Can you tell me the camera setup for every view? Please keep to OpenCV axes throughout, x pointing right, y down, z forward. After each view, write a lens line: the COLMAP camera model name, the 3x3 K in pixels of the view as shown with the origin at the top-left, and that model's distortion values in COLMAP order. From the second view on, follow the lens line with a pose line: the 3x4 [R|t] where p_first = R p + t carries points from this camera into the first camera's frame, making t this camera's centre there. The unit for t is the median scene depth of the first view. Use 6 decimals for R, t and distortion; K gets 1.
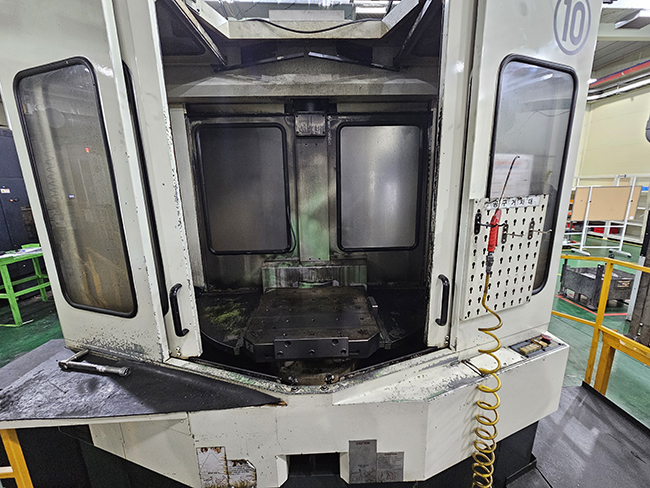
lens RADIAL K [[265.4, 0, 325.4], [0, 265.4, 244.3], [0, 0, 1]] dist [-0.000558, 0.000197]
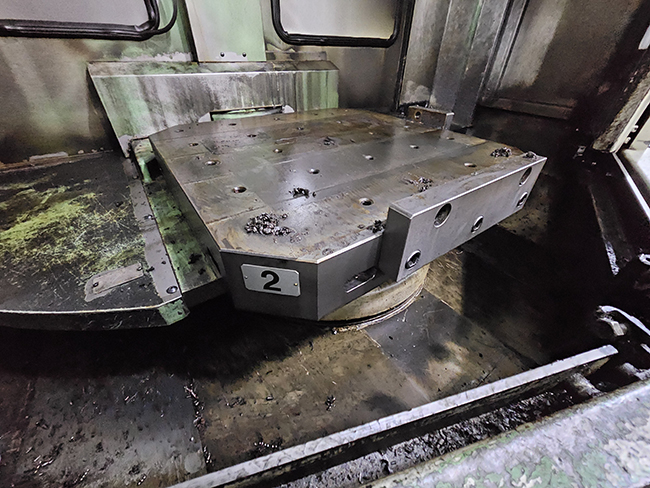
lens RADIAL K [[265.4, 0, 324.2], [0, 265.4, 239.5], [0, 0, 1]] dist [-0.000558, 0.000197]
pose [[0.825609, -0.298169, 0.479025, -0.217811], [0.086347, 0.905736, 0.414954, 0.163509], [-0.557597, -0.301227, 0.773529, 0.503078]]
